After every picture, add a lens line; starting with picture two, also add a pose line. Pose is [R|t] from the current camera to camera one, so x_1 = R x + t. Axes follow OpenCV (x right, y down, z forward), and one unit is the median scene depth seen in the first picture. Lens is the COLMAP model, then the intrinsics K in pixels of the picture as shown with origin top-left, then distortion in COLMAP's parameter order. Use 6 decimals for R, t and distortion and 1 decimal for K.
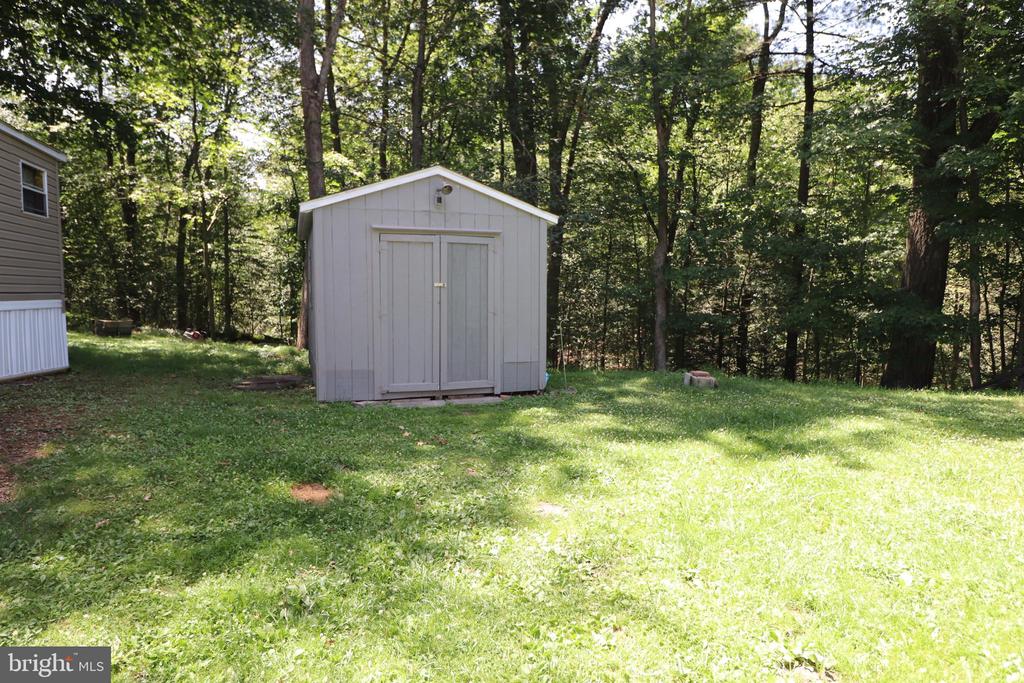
lens RADIAL K [[592.2, 0, 513.9], [0, 592.2, 336.9], [0, 0, 1]] dist [-0.004944, -0.002083]
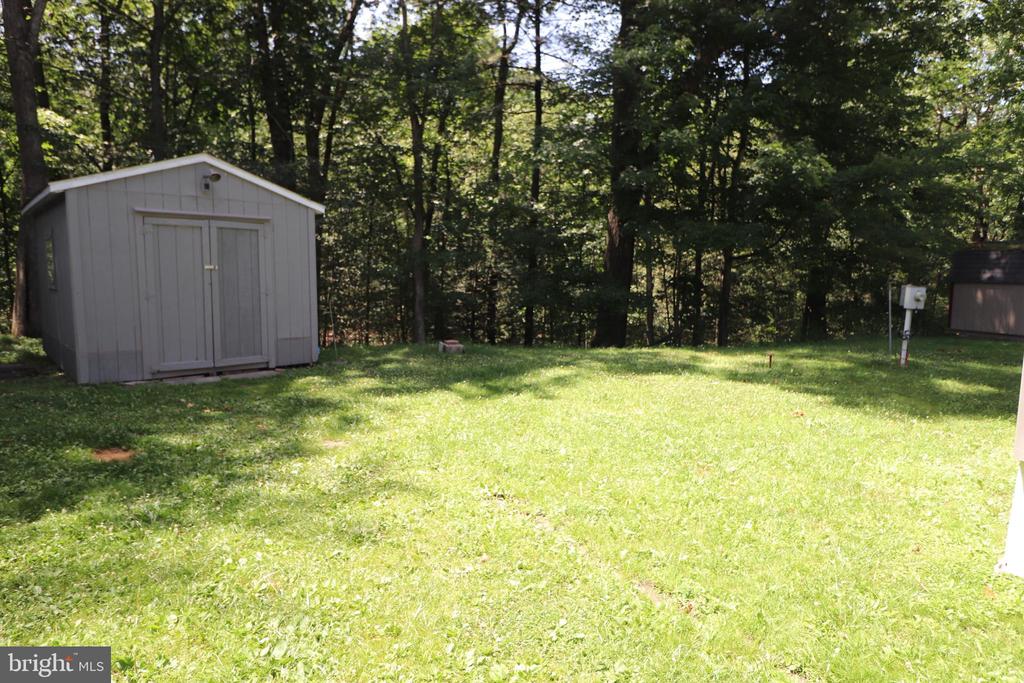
lens RADIAL K [[592.2, 0, 513.9], [0, 592.2, 336.9], [0, 0, 1]] dist [-0.004944, -0.002083]
pose [[0.922949, -0.036525, 0.383185, -0.033981], [0.023093, 0.998949, 0.039595, 0.006847], [-0.384228, -0.027695, 0.922823, -0.184785]]
